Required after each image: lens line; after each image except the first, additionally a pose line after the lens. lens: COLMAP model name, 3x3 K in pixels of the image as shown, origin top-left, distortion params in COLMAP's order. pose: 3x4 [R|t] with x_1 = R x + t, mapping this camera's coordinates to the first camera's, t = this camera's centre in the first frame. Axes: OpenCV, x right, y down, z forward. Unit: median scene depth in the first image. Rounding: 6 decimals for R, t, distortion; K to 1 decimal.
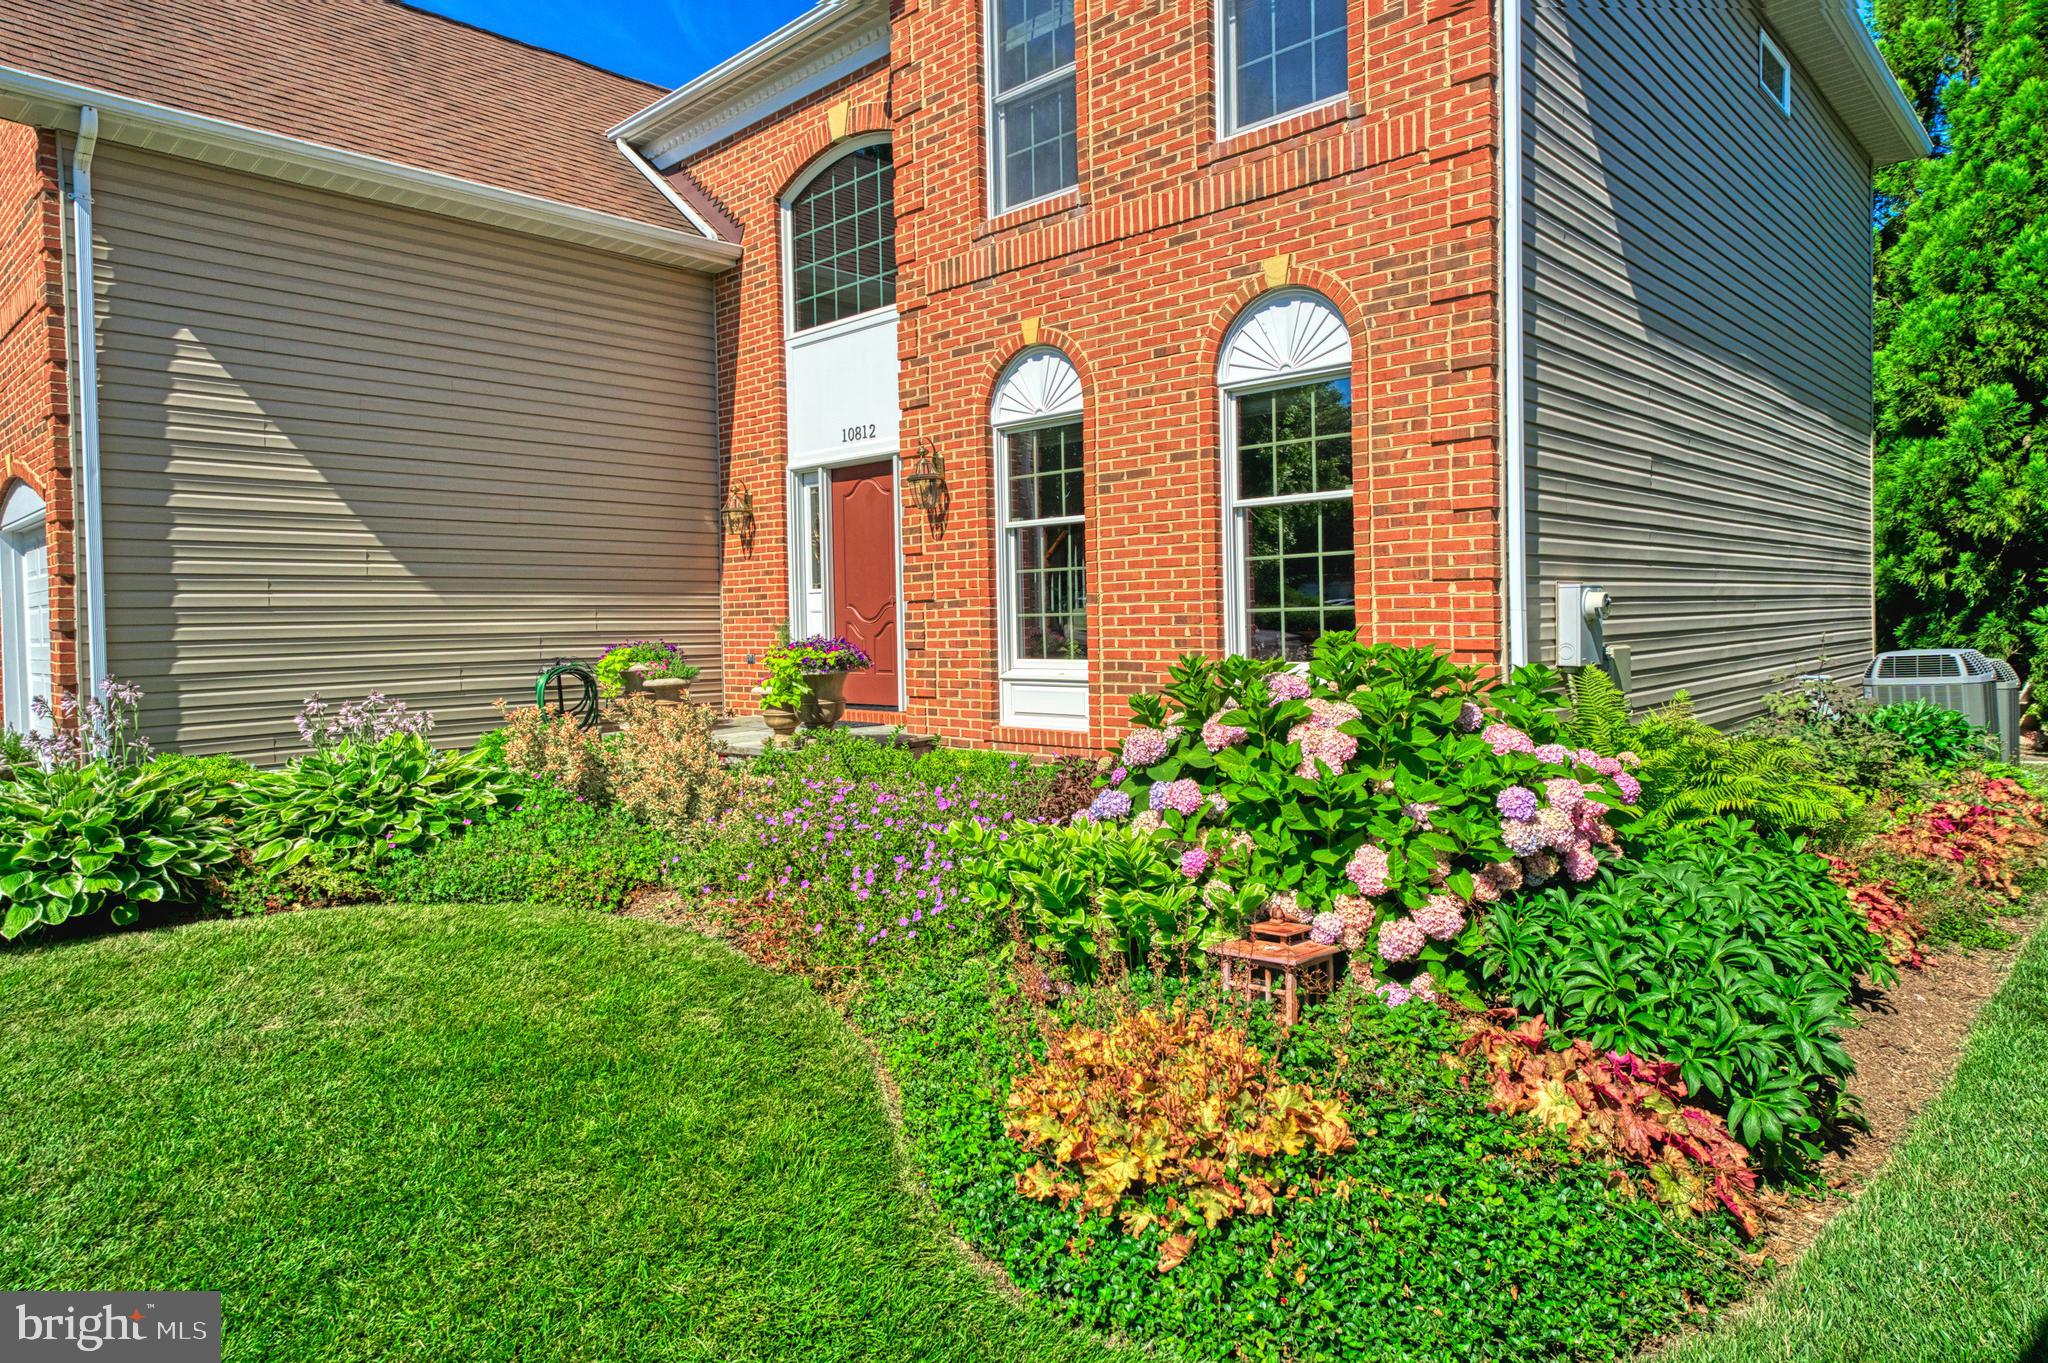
lens RADIAL K [[1232.2, 0, 1023.0], [0, 1232.2, 674.8], [0, 0, 1]] dist [0.023671, 0.001265]
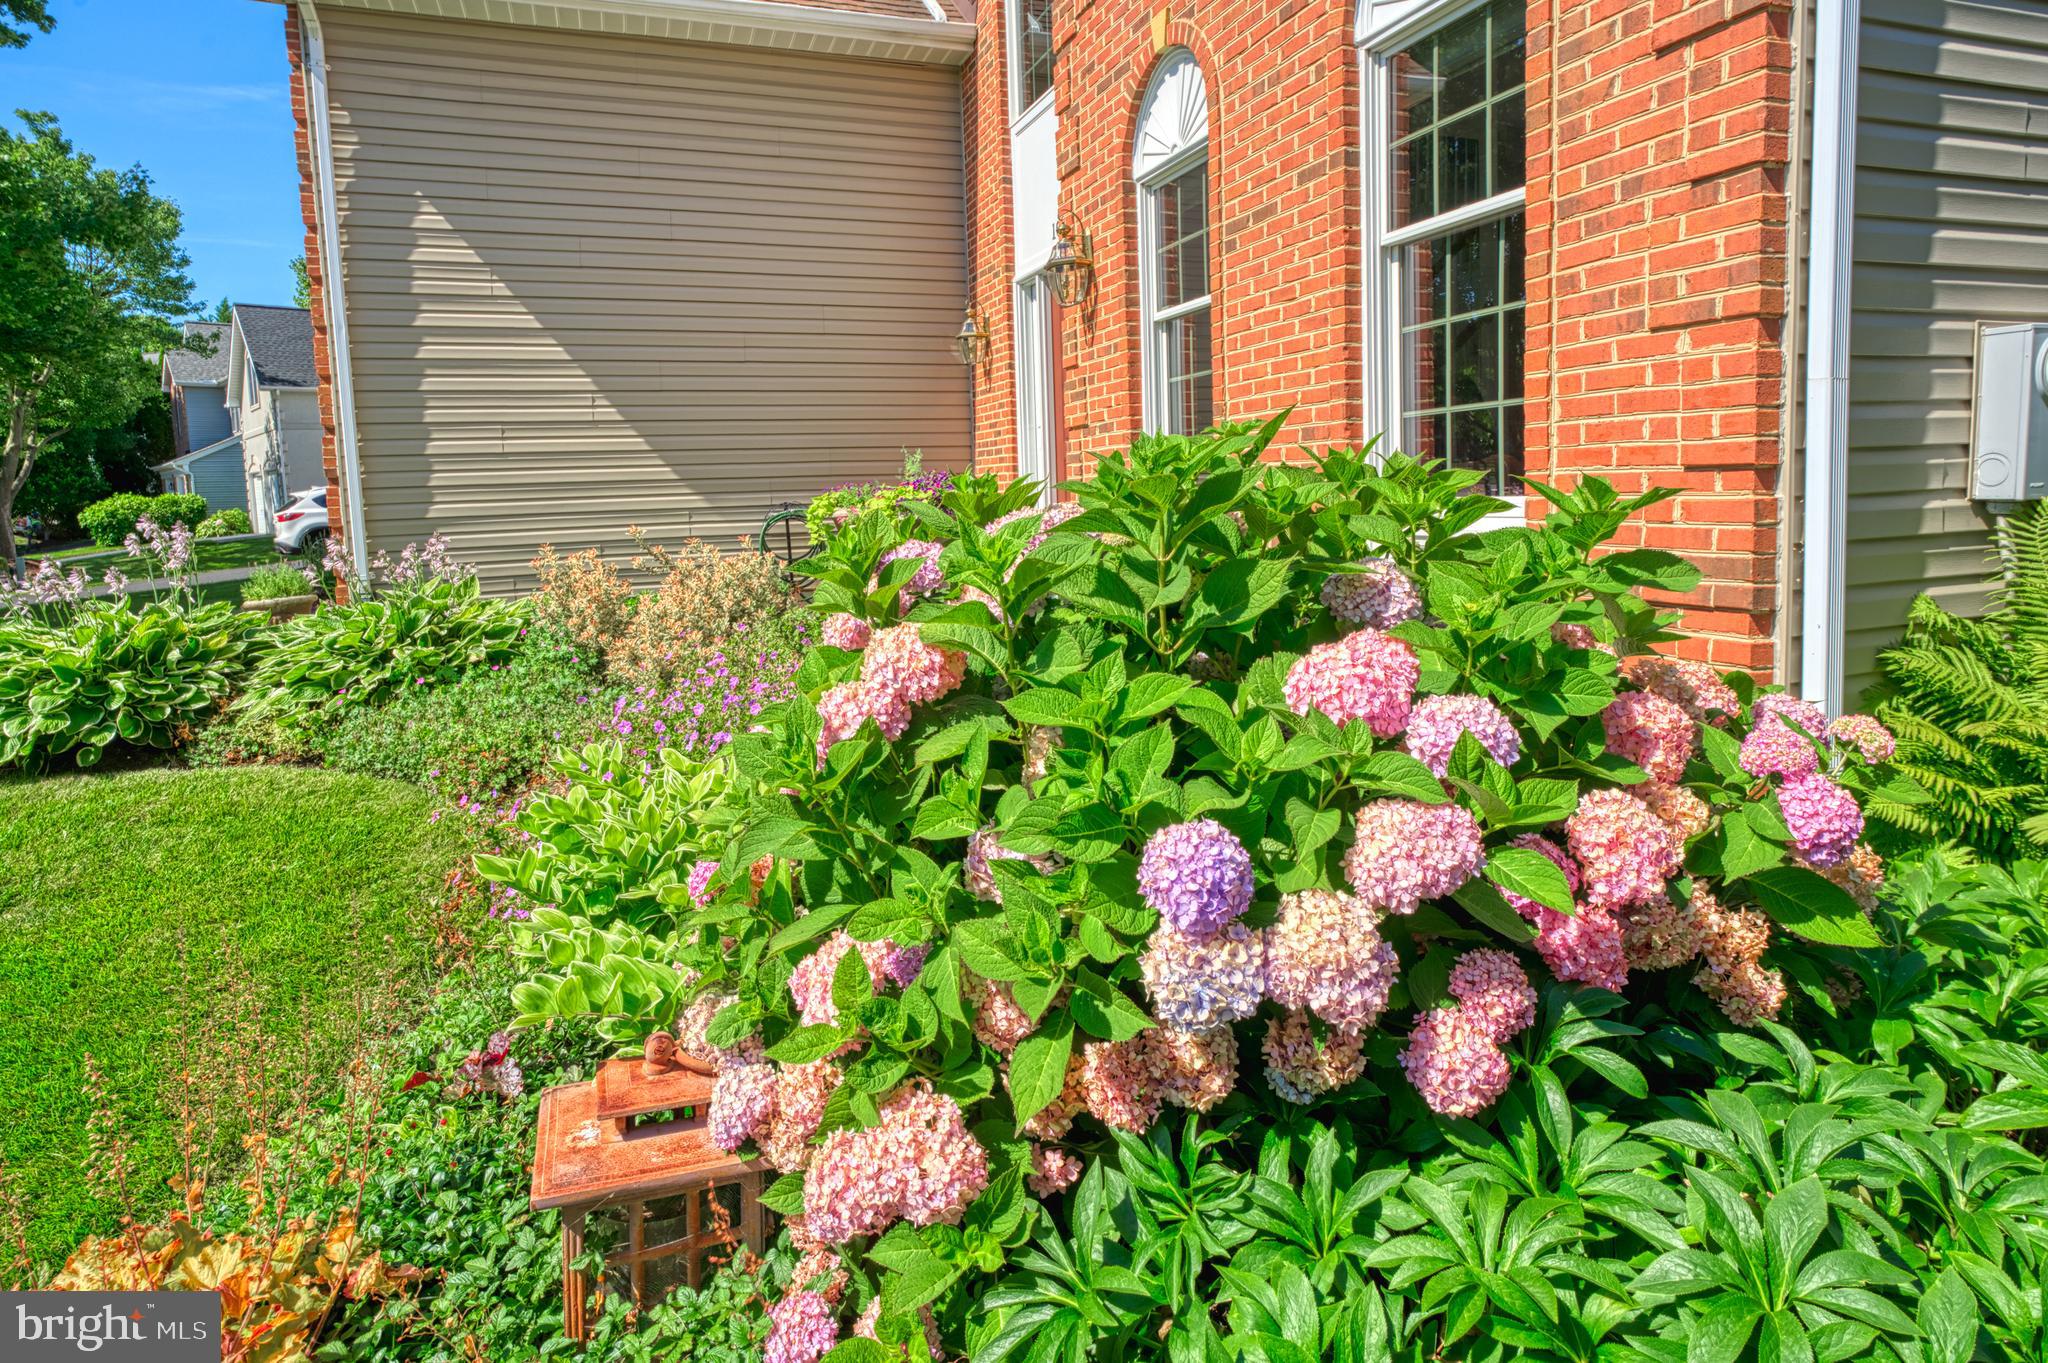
lens RADIAL K [[1179.1, 0, 1025.7], [0, 1179.1, 613.5], [0, 0, 1]] dist [0.006405, -0.000337]
pose [[0.898307, 0.037925, -0.437729, 0.253680], [-0.006722, 0.997337, 0.072616, 0.005031], [0.439317, -0.062289, 0.896170, 0.352291]]
